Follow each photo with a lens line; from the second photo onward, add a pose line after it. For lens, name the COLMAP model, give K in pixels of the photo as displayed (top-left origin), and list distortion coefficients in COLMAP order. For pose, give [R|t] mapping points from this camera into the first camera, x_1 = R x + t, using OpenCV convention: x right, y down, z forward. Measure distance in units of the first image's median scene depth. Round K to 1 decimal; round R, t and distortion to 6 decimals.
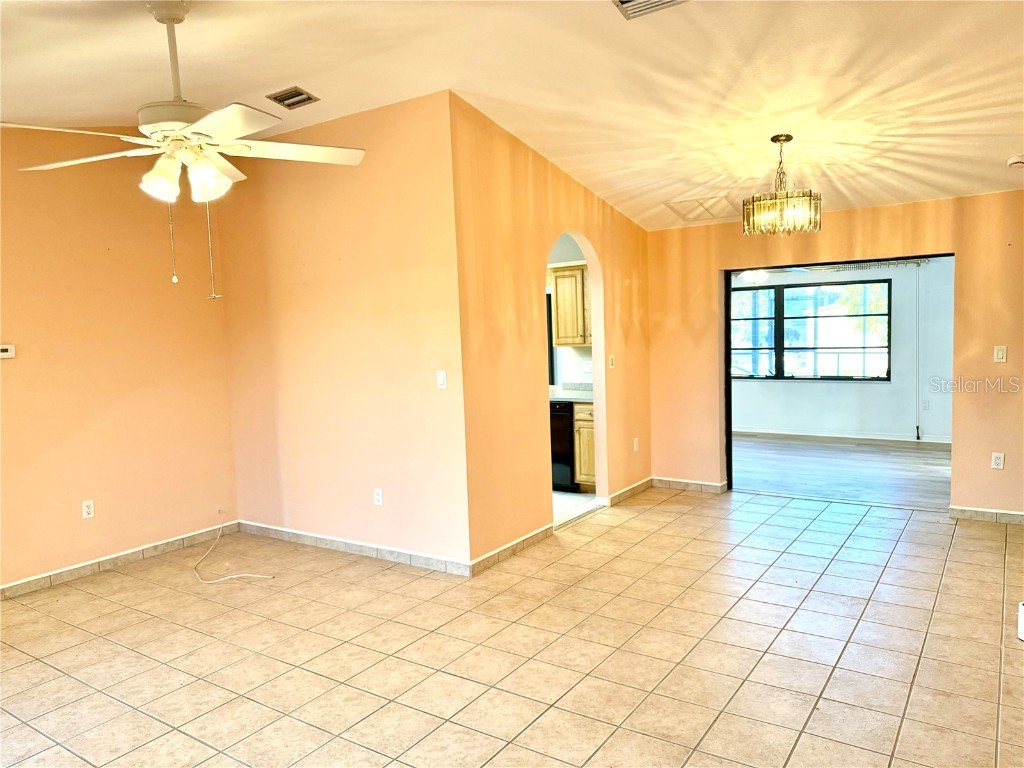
lens RADIAL K [[714.7, 0, 512.0], [0, 714.7, 384.0], [0, 0, 1]] dist [0.057214, -0.096509]
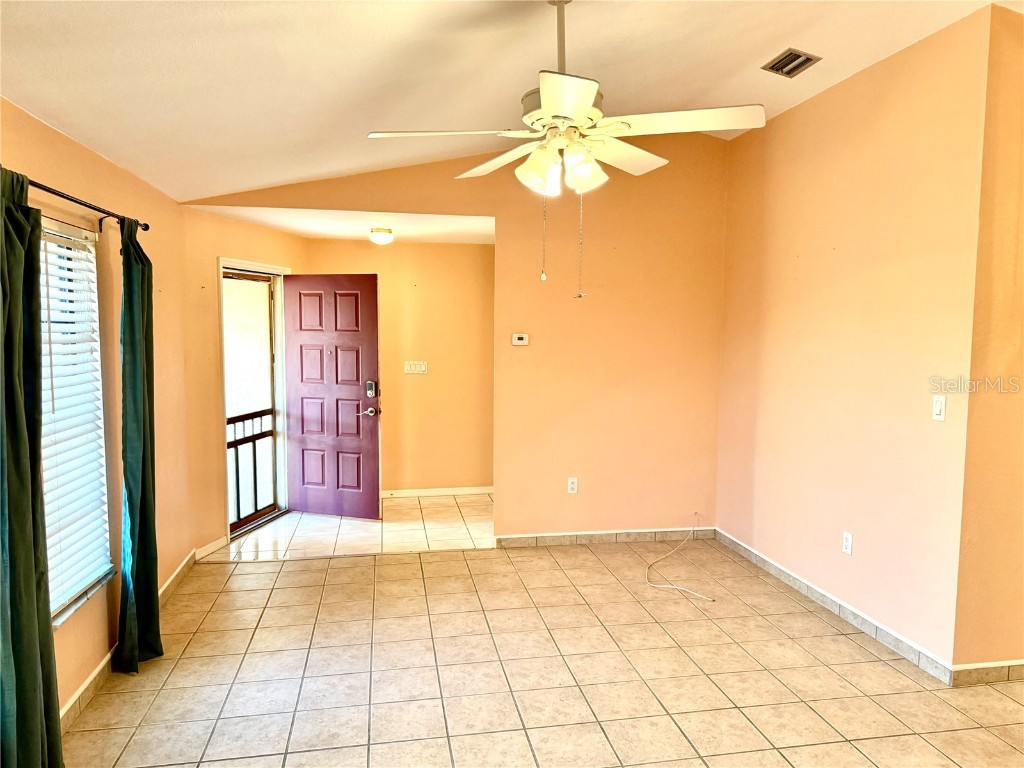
lens RADIAL K [[735.0, 0, 511.1], [0, 735.0, 387.9], [0, 0, 1]] dist [0.000361, 0.002585]
pose [[0.719910, 0.112066, -0.684961, 0.098536], [-0.103303, 0.993187, 0.053921, -0.024825], [0.686337, 0.031940, 0.726582, 0.144476]]
